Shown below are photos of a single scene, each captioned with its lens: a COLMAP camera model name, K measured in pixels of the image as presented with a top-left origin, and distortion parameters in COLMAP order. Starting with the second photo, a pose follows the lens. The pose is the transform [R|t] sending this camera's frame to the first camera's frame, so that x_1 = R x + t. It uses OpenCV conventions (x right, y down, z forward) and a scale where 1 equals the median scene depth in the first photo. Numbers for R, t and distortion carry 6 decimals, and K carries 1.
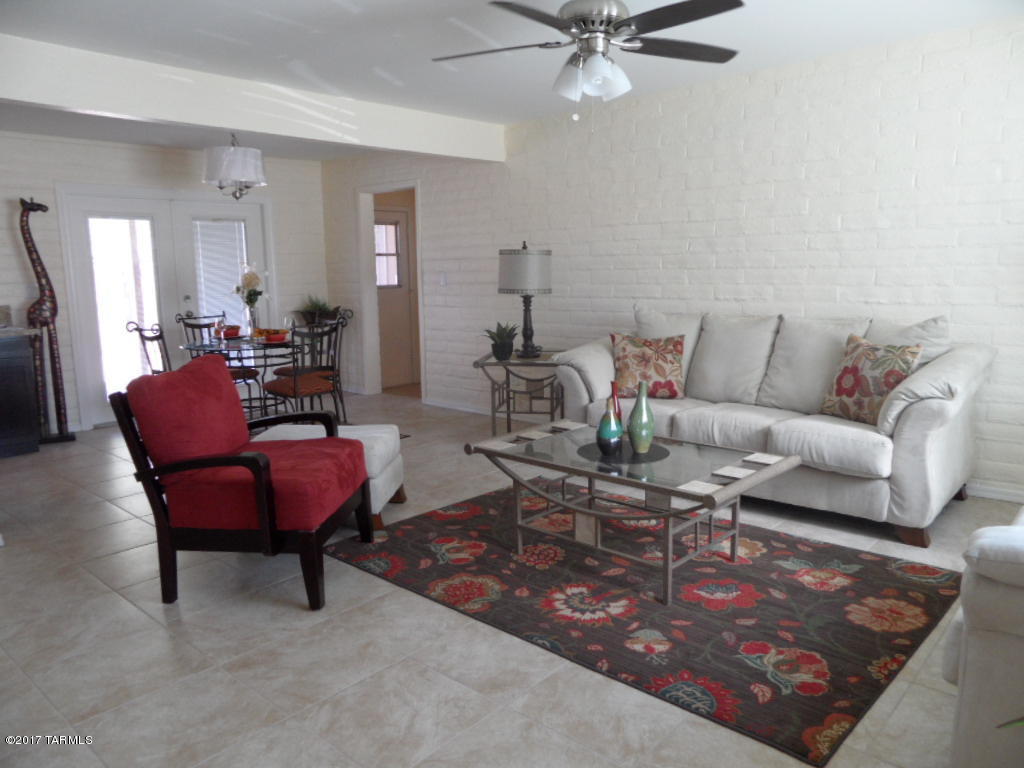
lens RADIAL K [[754.9, 0, 514.7], [0, 754.9, 382.2], [0, 0, 1]] dist [-0.012811, -0.001613]
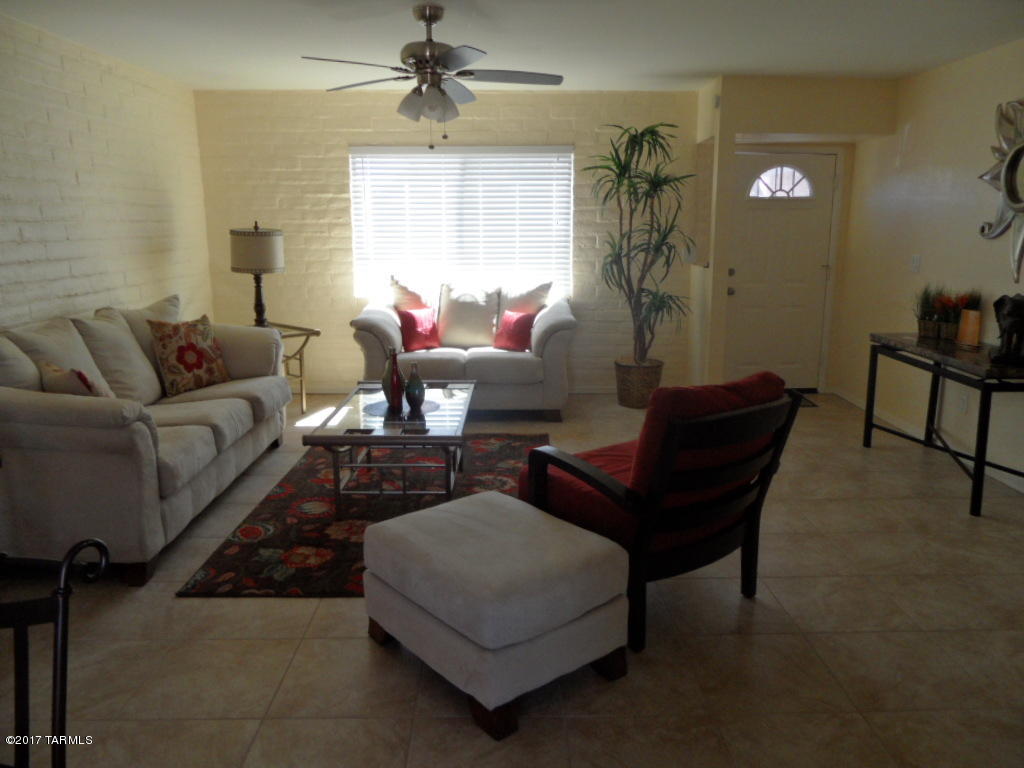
lens RADIAL K [[754.9, 0, 509.7], [0, 754.9, 381.7], [0, 0, 1]] dist [-0.012811, -0.001613]
pose [[-0.674427, -0.135452, 0.725811, -0.637030], [0.128967, 0.946305, 0.296437, -0.214374], [-0.726991, 0.293530, -0.620745, 1.205687]]
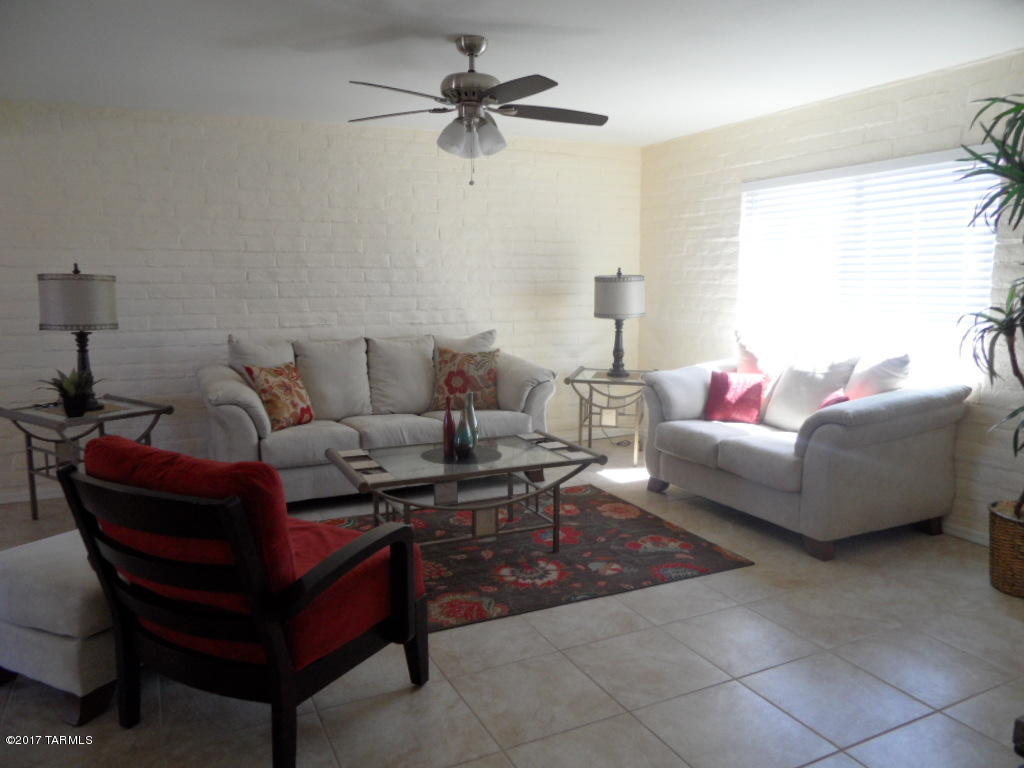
lens RADIAL K [[754.9, 0, 520.5], [0, 754.9, 381.0], [0, 0, 1]] dist [-0.012811, -0.001613]
pose [[0.368012, -0.103939, 0.923994, -0.660429], [0.138129, 0.988818, 0.056216, -0.054899], [-0.919504, 0.106942, 0.378253, 0.344742]]
